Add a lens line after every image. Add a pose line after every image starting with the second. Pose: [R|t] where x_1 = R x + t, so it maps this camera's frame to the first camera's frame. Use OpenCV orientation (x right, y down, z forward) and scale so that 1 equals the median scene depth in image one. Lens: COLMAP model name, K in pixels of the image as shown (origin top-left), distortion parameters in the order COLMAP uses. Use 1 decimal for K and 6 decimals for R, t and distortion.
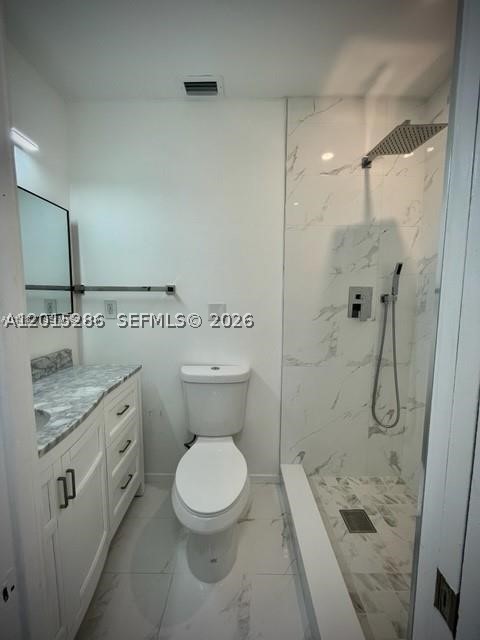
lens RADIAL K [[255.8, 0, 240.0], [0, 255.8, 320.0], [0, 0, 1]] dist [-0.001795, 0.000335]
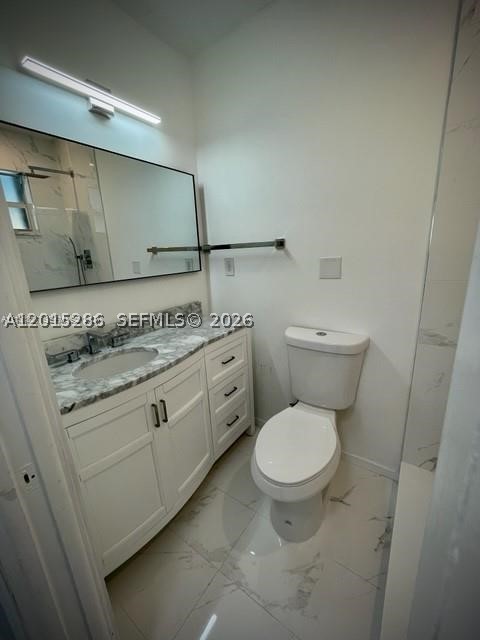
lens RADIAL K [[255.8, 0, 240.0], [0, 255.8, 320.0], [0, 0, 1]] dist [-0.001795, 0.000335]
pose [[0.823058, 0.102107, -0.558704, 0.163016], [-0.004767, 0.984914, 0.172977, -0.008231], [0.567938, -0.139707, 0.811128, 0.142364]]
